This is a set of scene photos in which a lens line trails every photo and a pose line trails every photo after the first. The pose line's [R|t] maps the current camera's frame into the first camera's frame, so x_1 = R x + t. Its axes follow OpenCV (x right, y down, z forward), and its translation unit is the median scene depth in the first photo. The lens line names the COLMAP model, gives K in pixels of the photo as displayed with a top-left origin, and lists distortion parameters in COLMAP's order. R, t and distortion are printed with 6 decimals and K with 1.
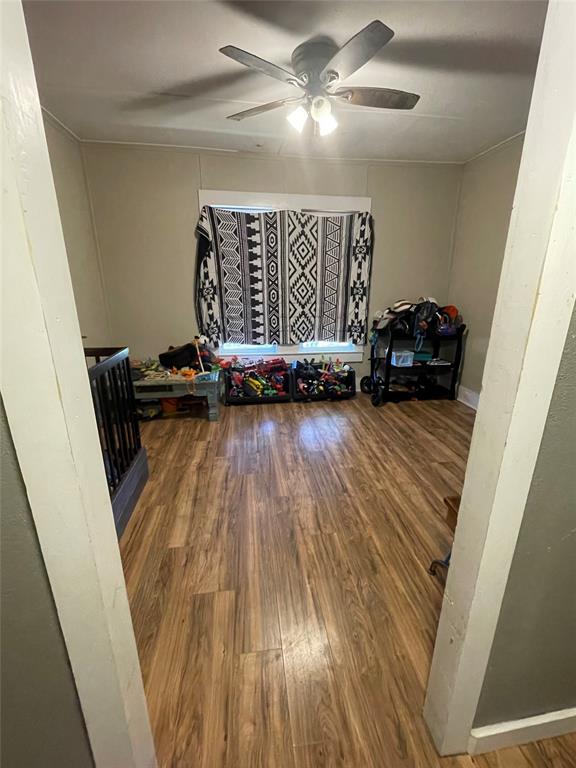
lens RADIAL K [[335.8, 0, 292.8], [0, 335.8, 381.6], [0, 0, 1]] dist [-0.003775, -0.001107]
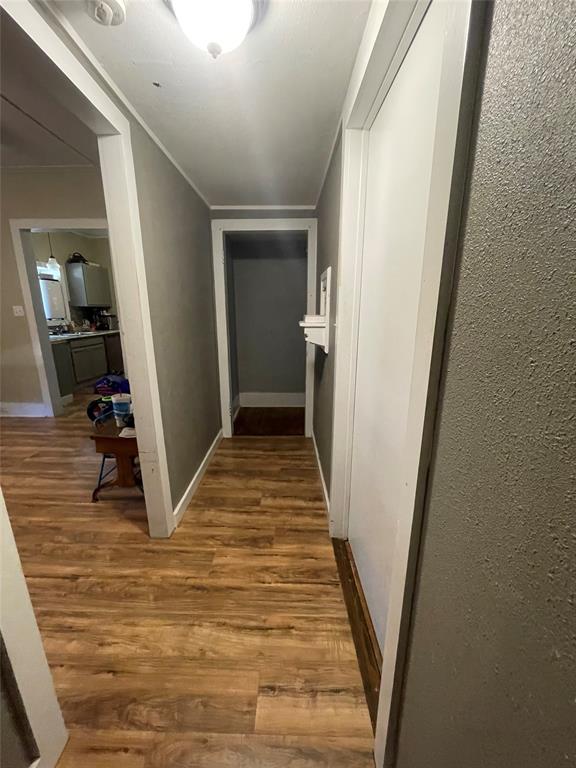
lens RADIAL K [[307.5, 0, 286.7], [0, 307.5, 384.1], [0, 0, 1]] dist [-0.000091, -0.000010]
pose [[0.152135, -0.233090, 0.960481, -0.502481], [0.288120, 0.940044, 0.182494, 0.103885], [-0.945432, 0.248970, 0.210171, -0.110210]]
